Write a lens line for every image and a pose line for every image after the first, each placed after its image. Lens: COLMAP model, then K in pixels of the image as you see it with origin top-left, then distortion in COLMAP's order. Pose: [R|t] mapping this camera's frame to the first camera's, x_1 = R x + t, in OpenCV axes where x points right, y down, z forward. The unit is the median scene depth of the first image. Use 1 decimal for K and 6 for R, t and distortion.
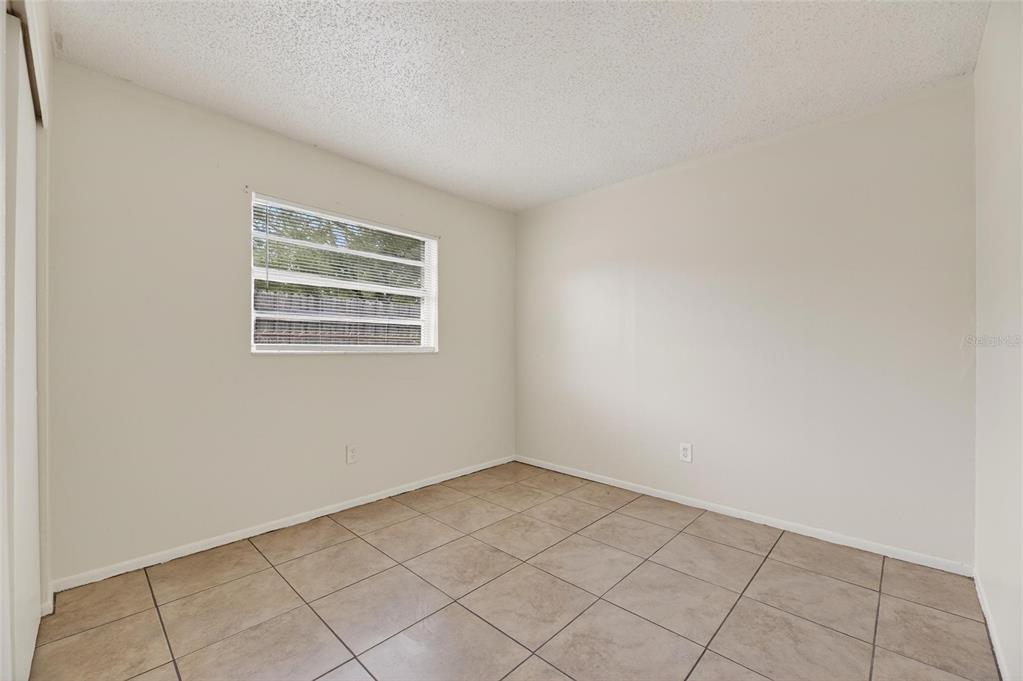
lens RADIAL K [[412.2, 0, 513.2], [0, 412.2, 347.4], [0, 0, 1]] dist [0.002314, -0.004912]
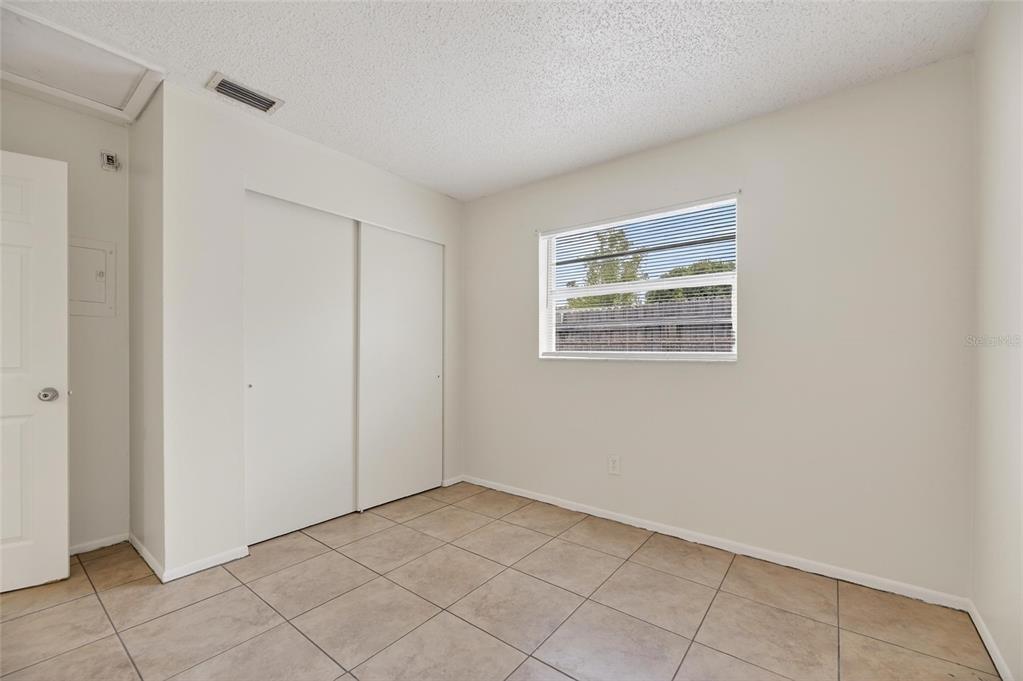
lens RADIAL K [[412.2, 0, 515.1], [0, 412.2, 351.9], [0, 0, 1]] dist [0.002314, -0.004912]
pose [[0.108897, -0.006477, -0.994032, 0.562725], [-0.003864, 0.999968, -0.006939, 0.003146], [0.994045, 0.004596, 0.108869, 0.691431]]
